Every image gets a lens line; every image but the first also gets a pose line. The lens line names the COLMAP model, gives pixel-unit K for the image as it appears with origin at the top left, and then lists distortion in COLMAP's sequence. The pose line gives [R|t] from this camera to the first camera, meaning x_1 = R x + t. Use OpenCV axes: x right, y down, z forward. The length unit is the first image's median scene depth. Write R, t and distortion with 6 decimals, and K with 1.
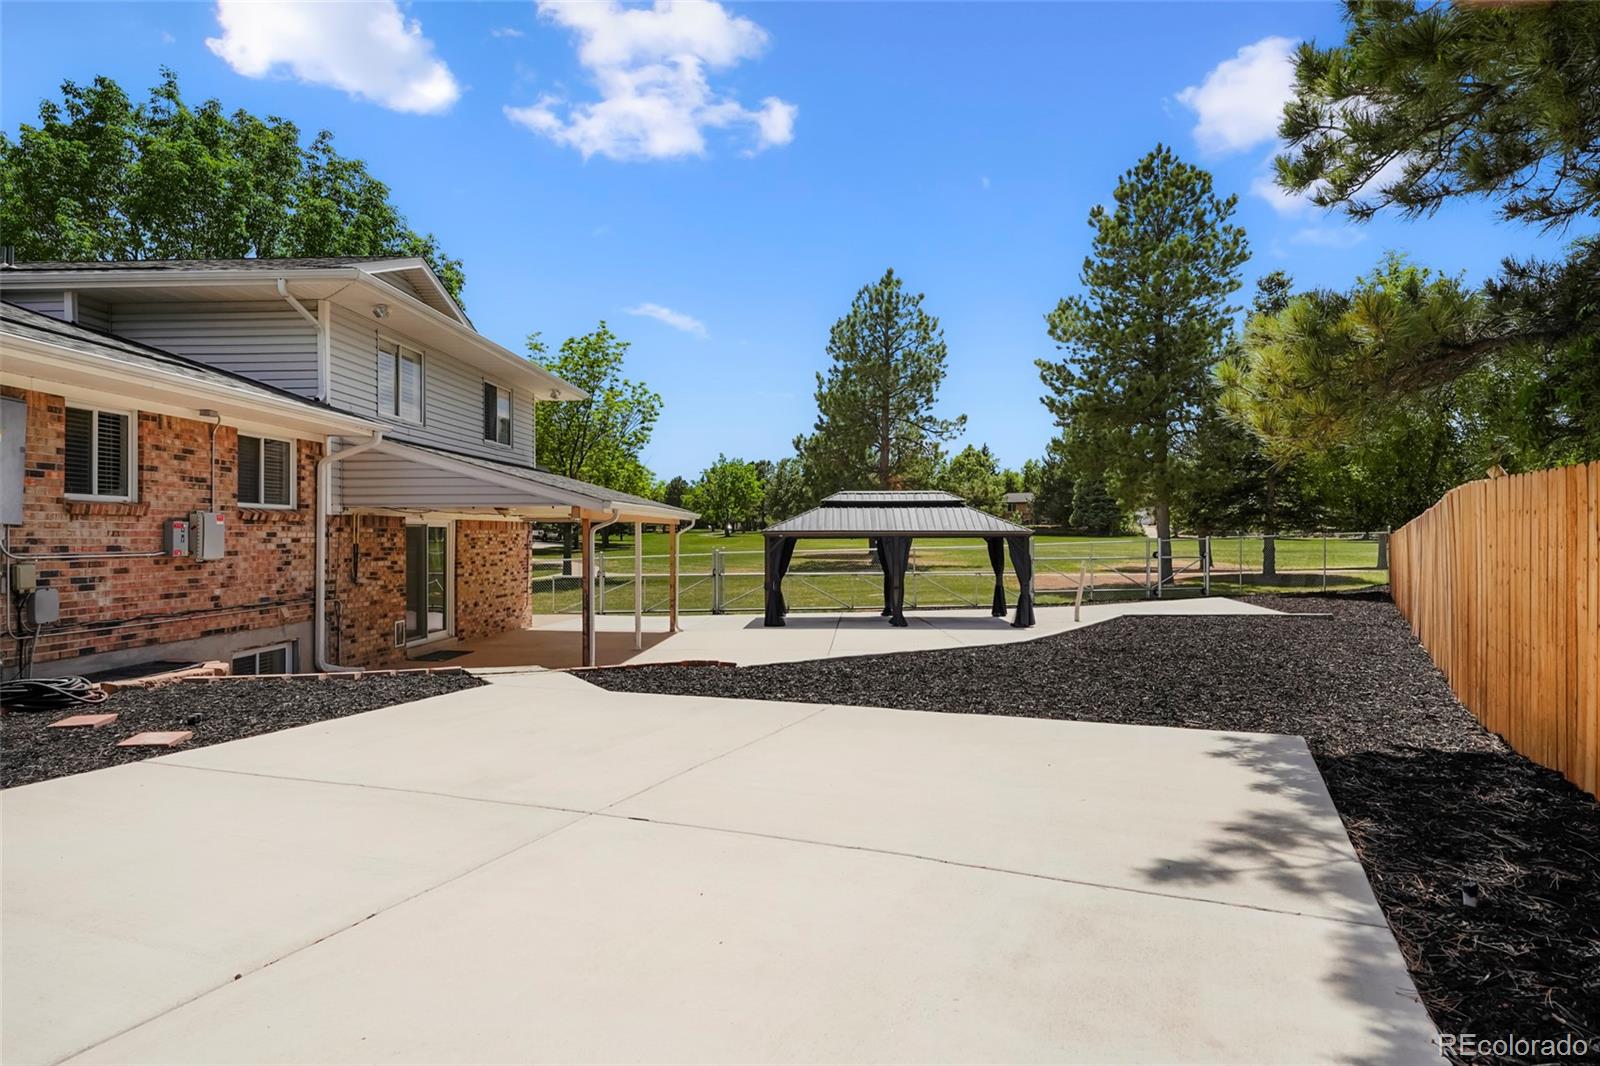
lens RADIAL K [[959.2, 0, 799.6], [0, 959.2, 534.8], [0, 0, 1]] dist [0.002490, 0.000898]
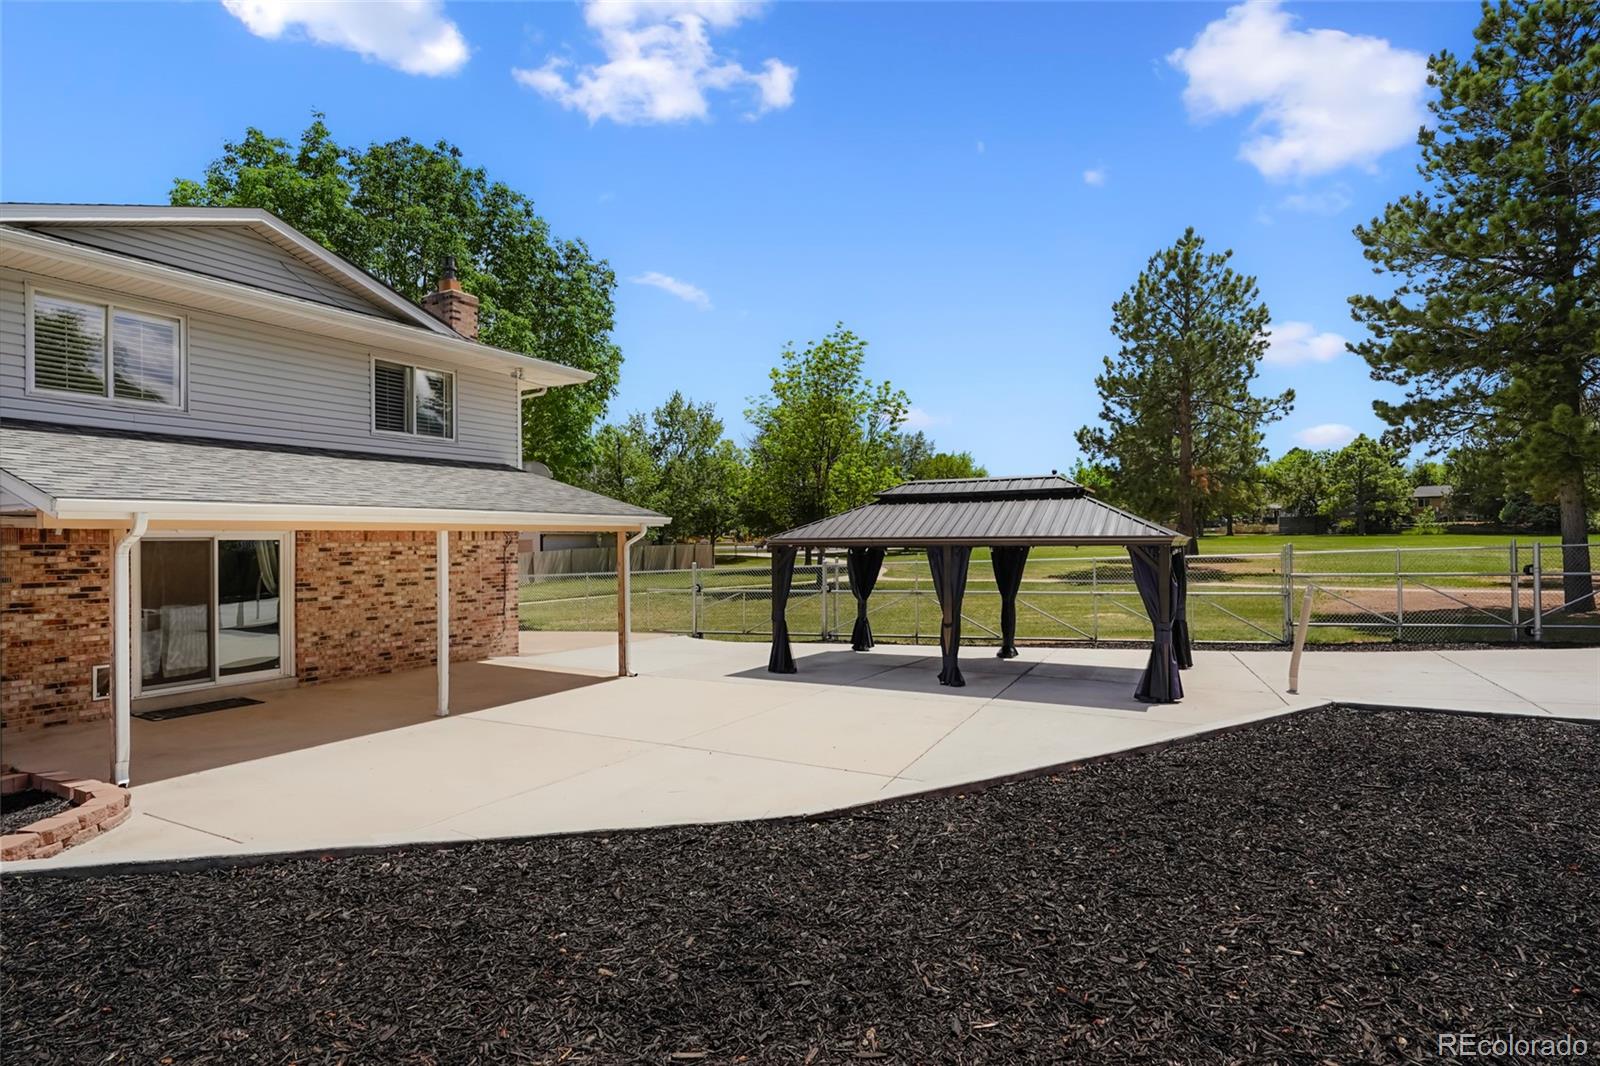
lens RADIAL K [[822.5, 0, 799.2], [0, 822.5, 536.6], [0, 0, 1]] dist [-0.007221, 0.000564]
pose [[0.897152, -0.006355, -0.441676, 0.153272], [0.007047, 0.999975, -0.000074, -0.003507], [0.441666, -0.003047, 0.897174, 0.273297]]
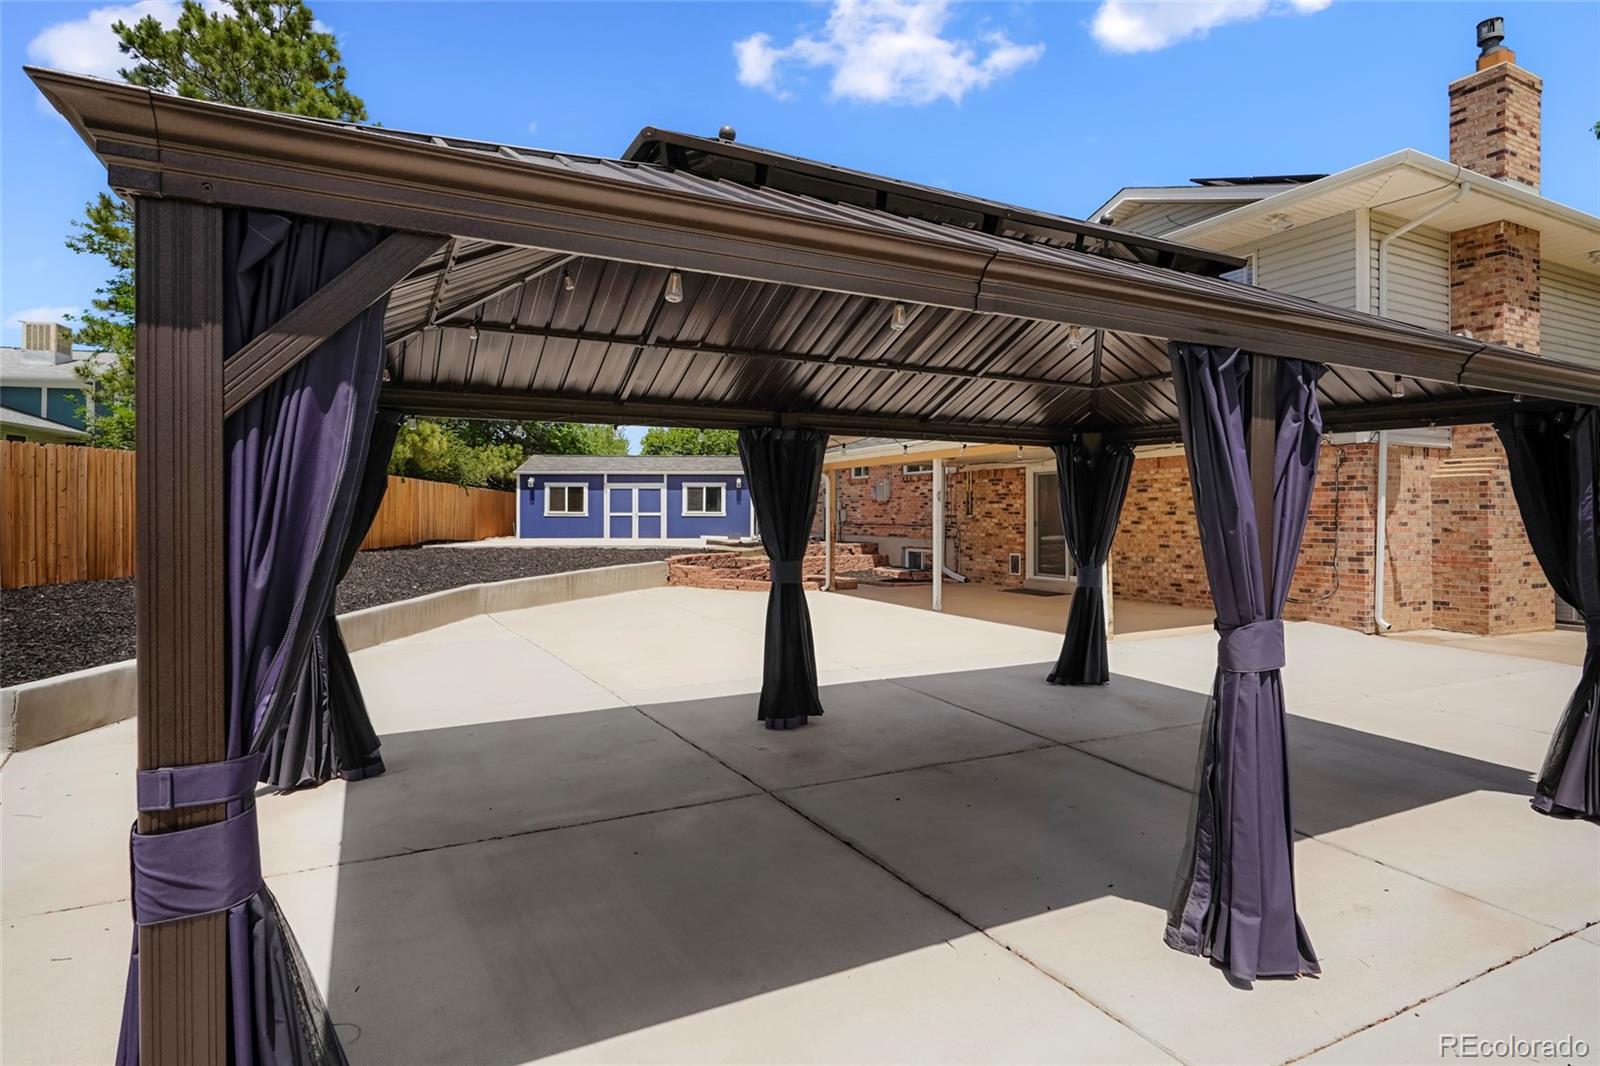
lens RADIAL K [[822.5, 0, 802.7], [0, 822.5, 528.1], [0, 0, 1]] dist [-0.007221, 0.000564]
pose [[-0.865541, 0.007194, -0.500786, 0.140092], [-0.000062, 0.999895, 0.014472, 0.017713], [0.500838, 0.012557, -0.865450, 0.734026]]
